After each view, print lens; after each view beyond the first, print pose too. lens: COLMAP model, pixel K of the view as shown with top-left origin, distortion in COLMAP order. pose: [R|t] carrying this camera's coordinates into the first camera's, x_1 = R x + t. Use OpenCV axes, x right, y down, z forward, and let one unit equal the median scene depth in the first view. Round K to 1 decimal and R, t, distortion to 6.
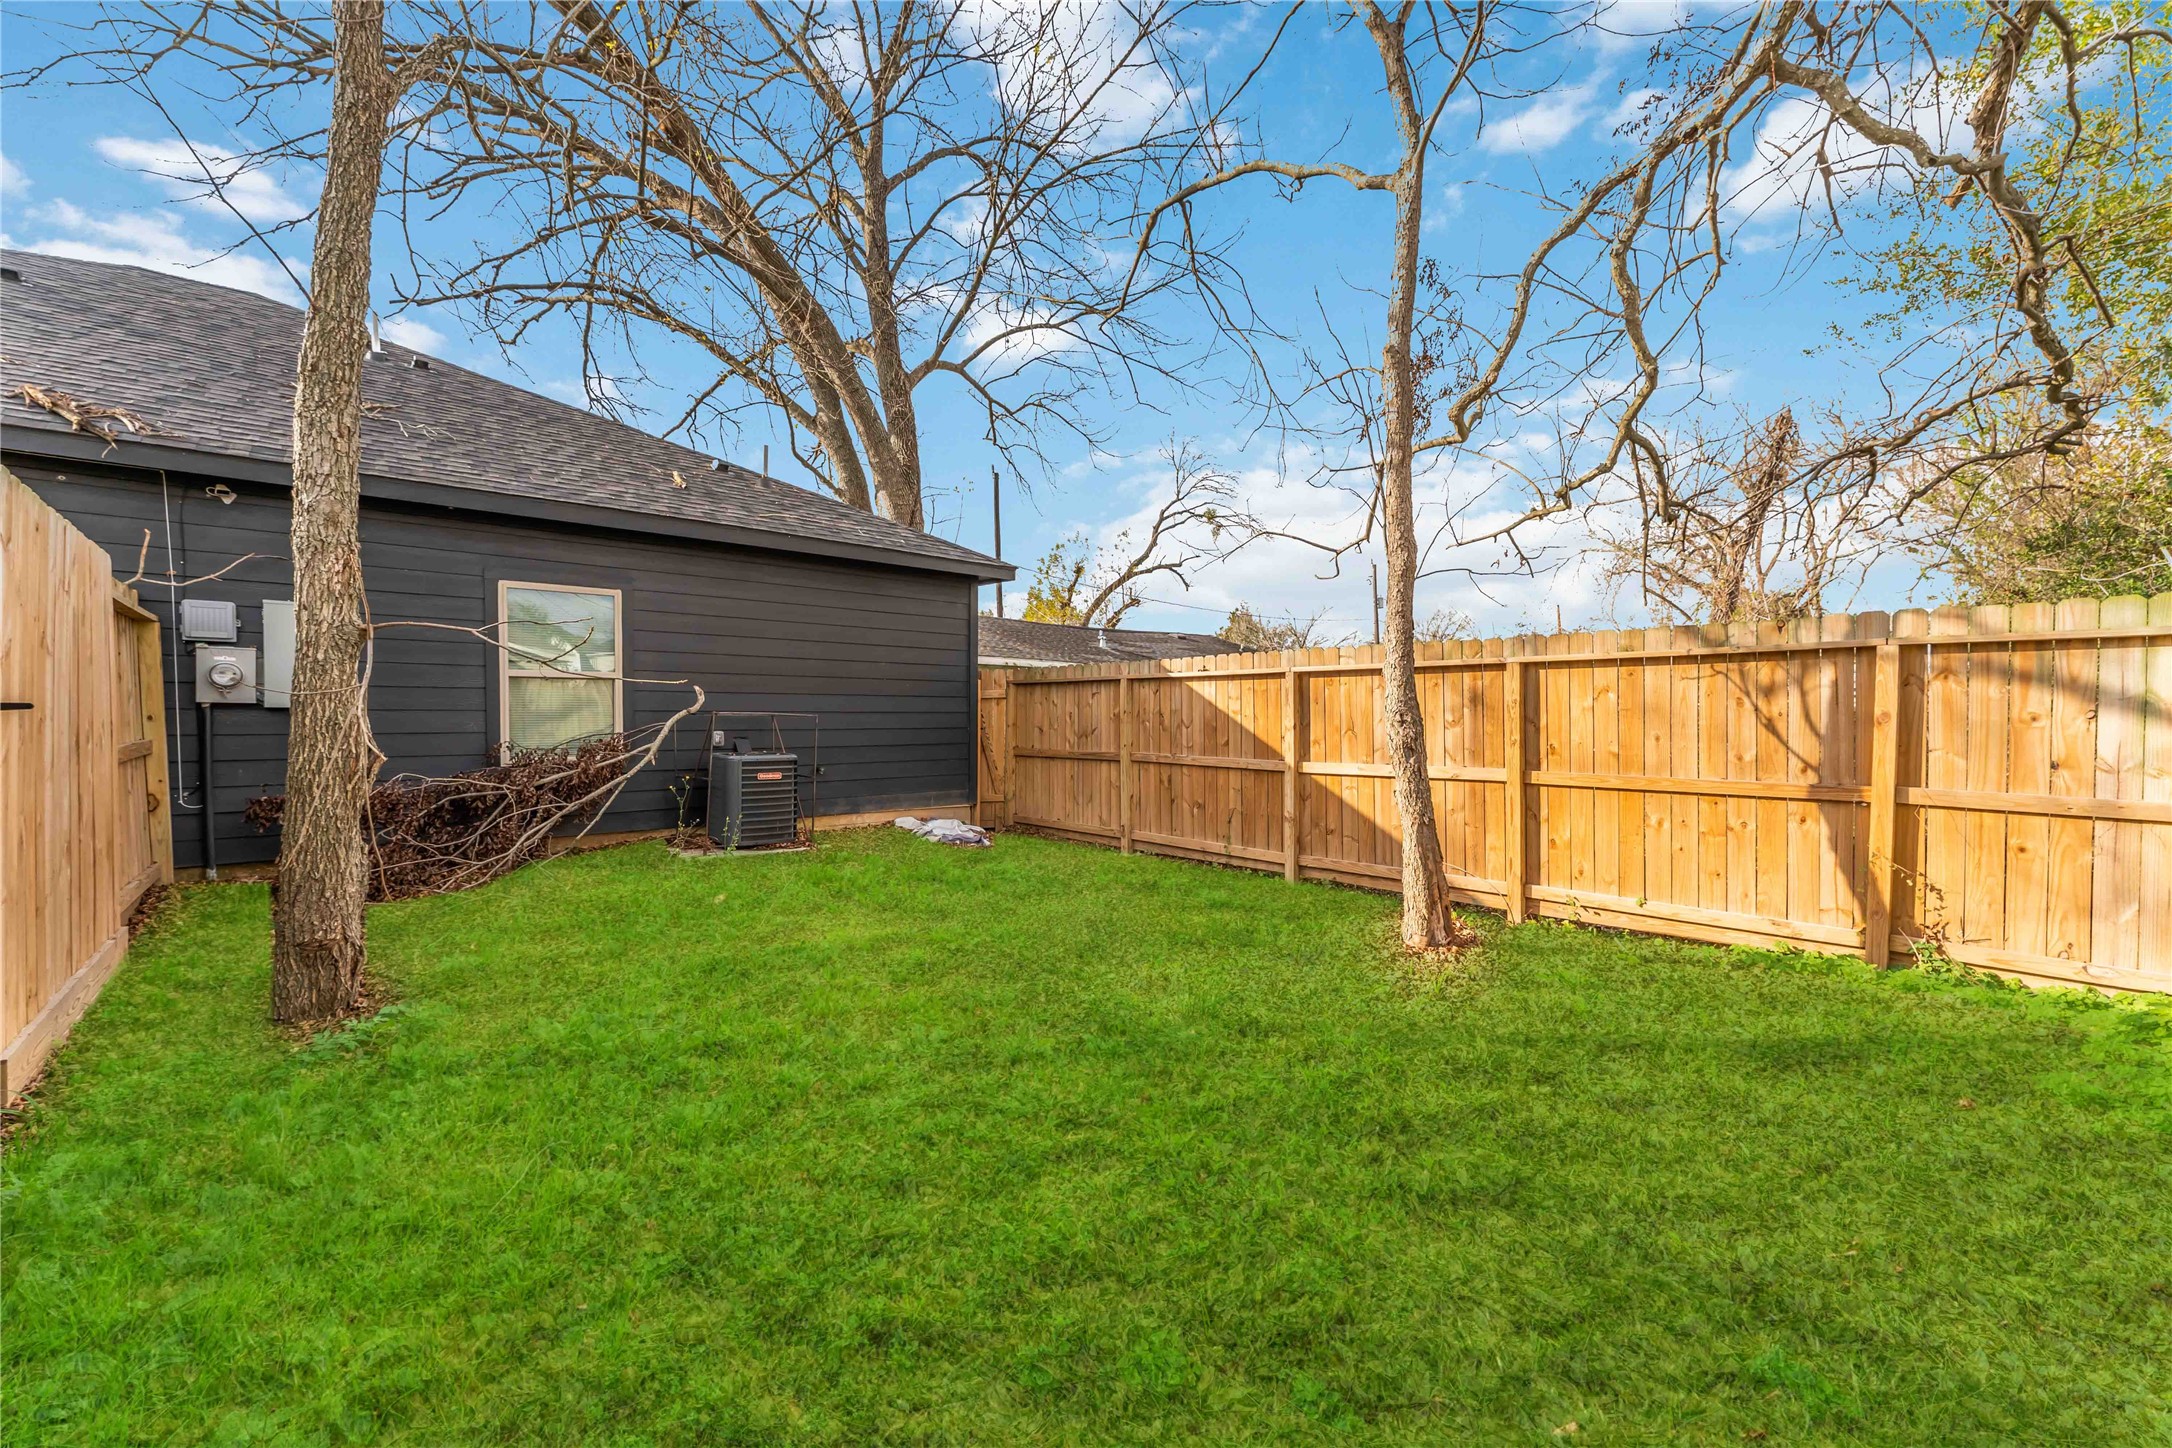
lens RADIAL K [[892.1, 0, 1084.4], [0, 892.1, 702.0], [0, 0, 1]] dist [-0.000114, 0.000014]
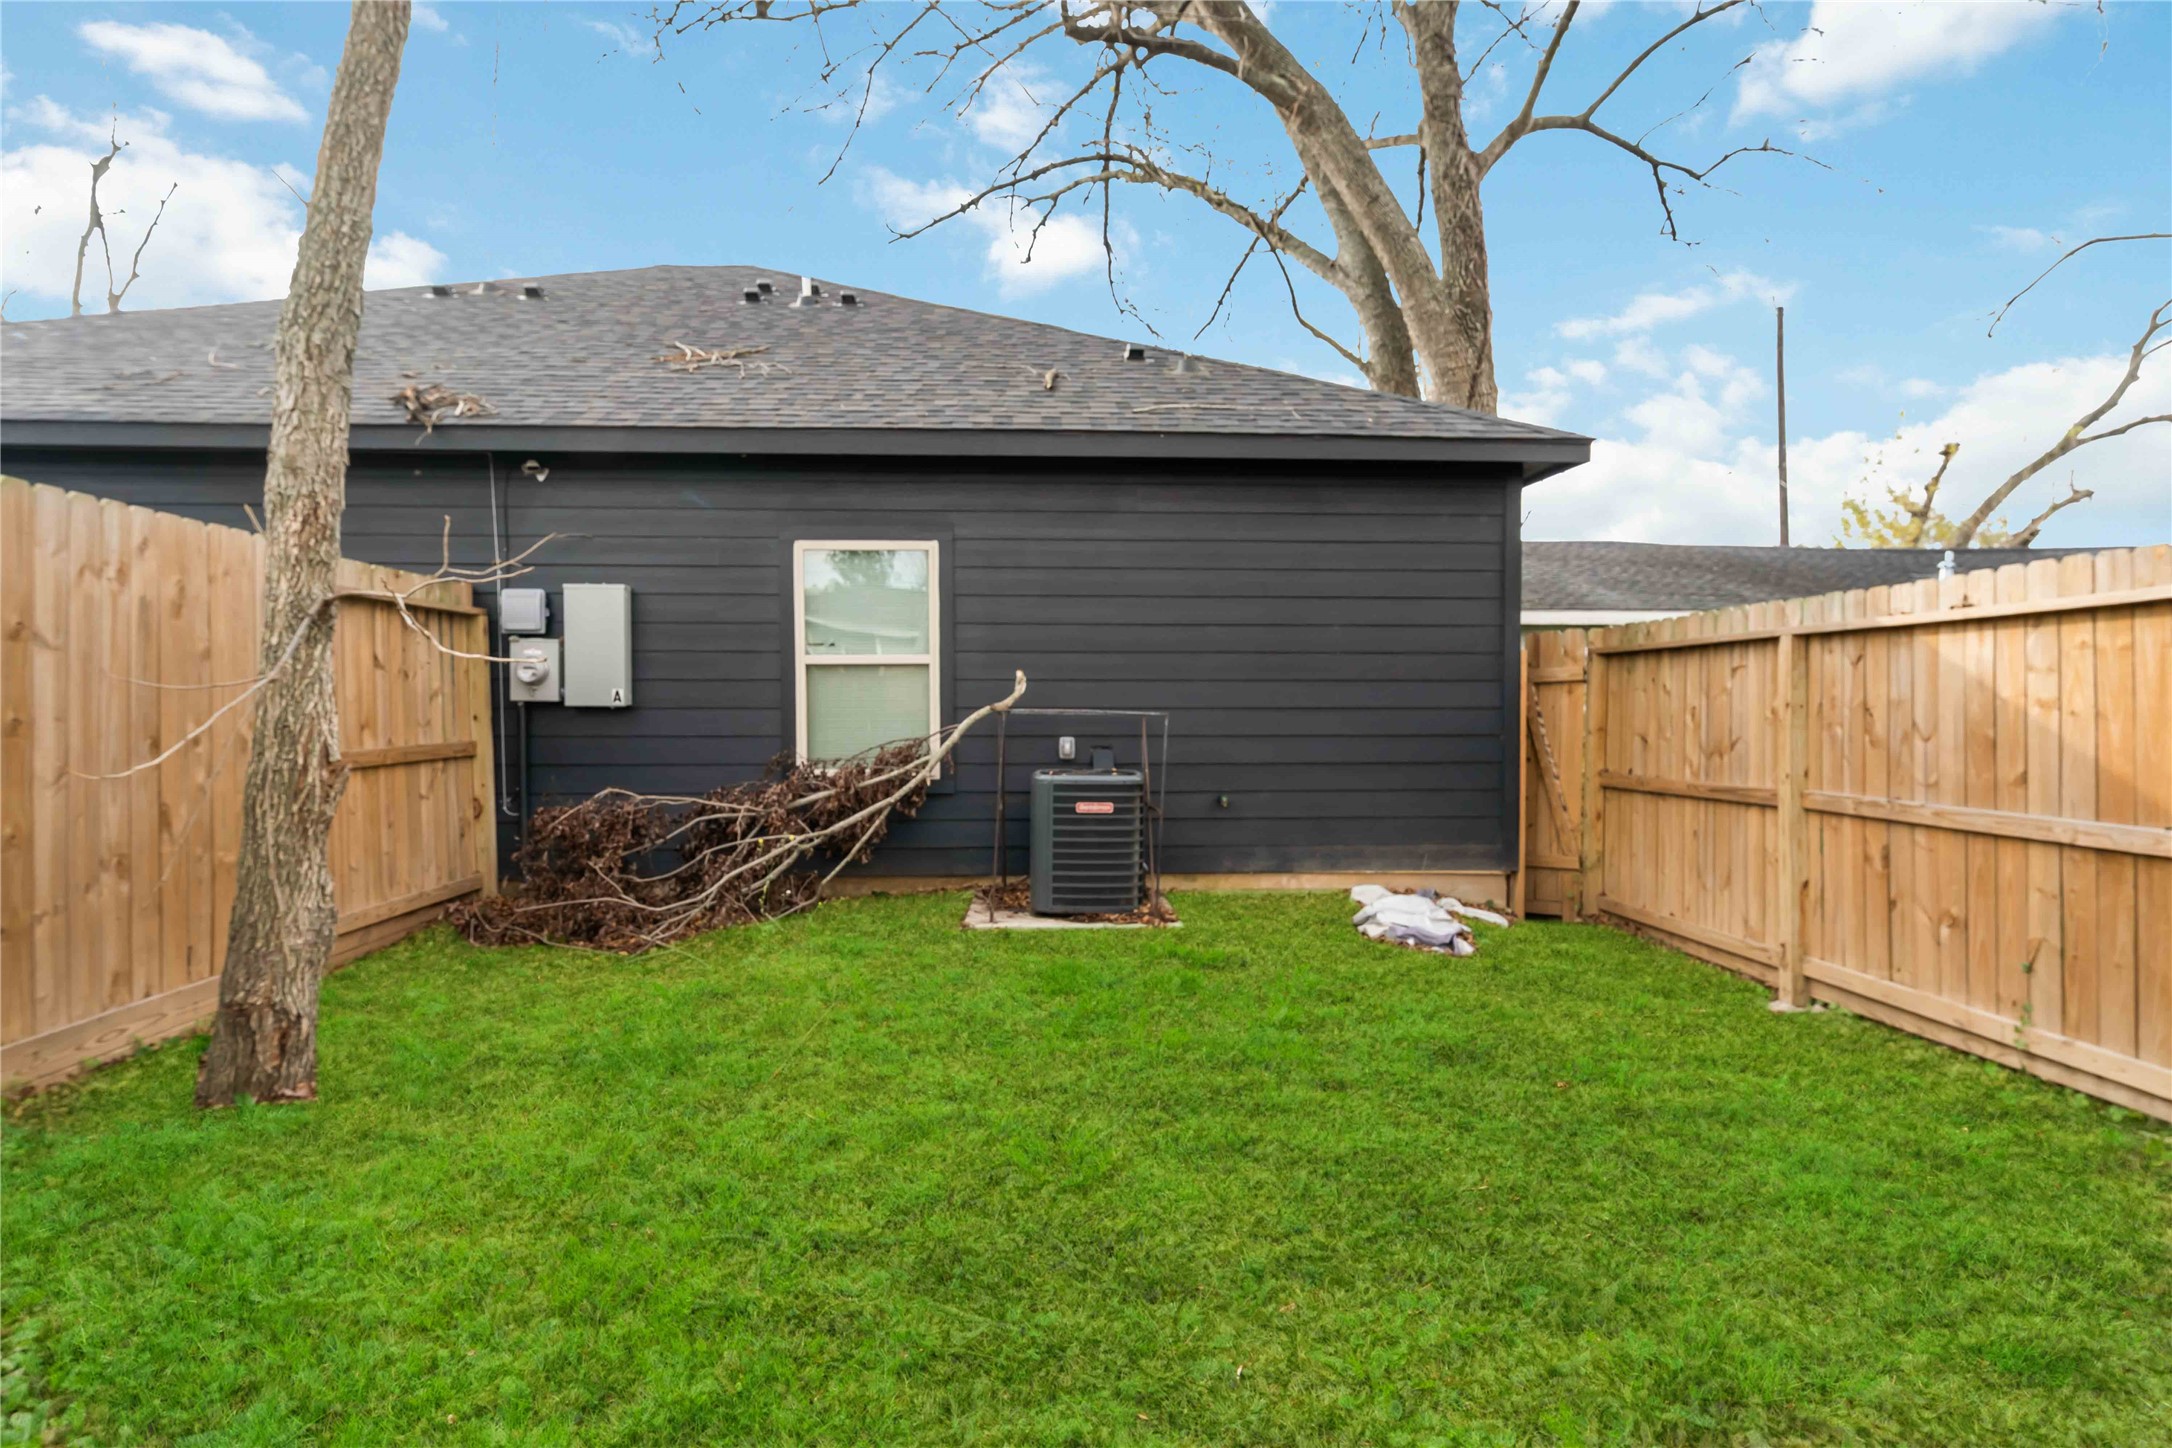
lens RADIAL K [[1203.8, 0, 1085.3], [0, 1203.8, 705.4], [0, 0, 1]] dist [0.002801, 0.000424]
pose [[0.777182, -0.006278, -0.629244, 0.163978], [0.011802, 0.999920, 0.004601, 0.004243], [0.629165, -0.011002, 0.777194, 0.276921]]
